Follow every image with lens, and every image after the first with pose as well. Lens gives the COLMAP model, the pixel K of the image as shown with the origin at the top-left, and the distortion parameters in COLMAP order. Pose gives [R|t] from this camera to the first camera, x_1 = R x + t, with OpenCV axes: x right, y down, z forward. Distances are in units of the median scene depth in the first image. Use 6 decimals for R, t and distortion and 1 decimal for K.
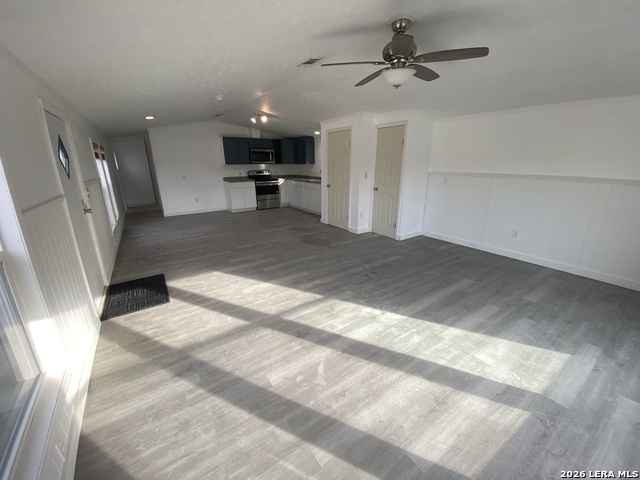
lens RADIAL K [[253.9, 0, 320.3], [0, 253.9, 236.3], [0, 0, 1]] dist [-0.014336, -0.000396]
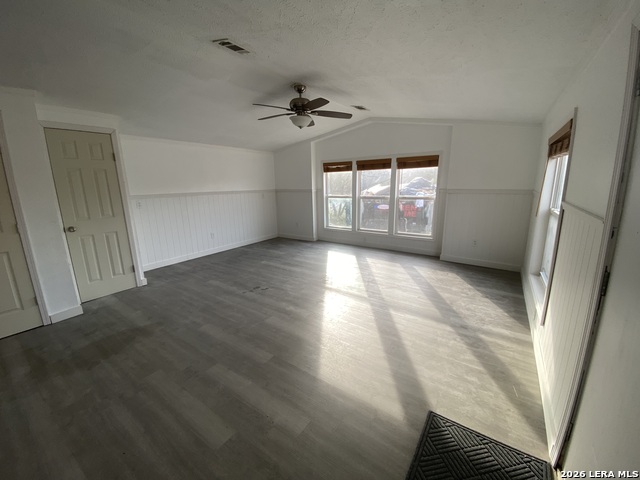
lens RADIAL K [[253.9, 0, 320.3], [0, 253.9, 236.3], [0, 0, 1]] dist [-0.014336, -0.000396]
pose [[-0.376371, -0.182824, 0.908251, -0.712686], [0.269857, 0.916195, 0.296249, -0.258343], [-0.886297, 0.356597, -0.295493, 0.910064]]
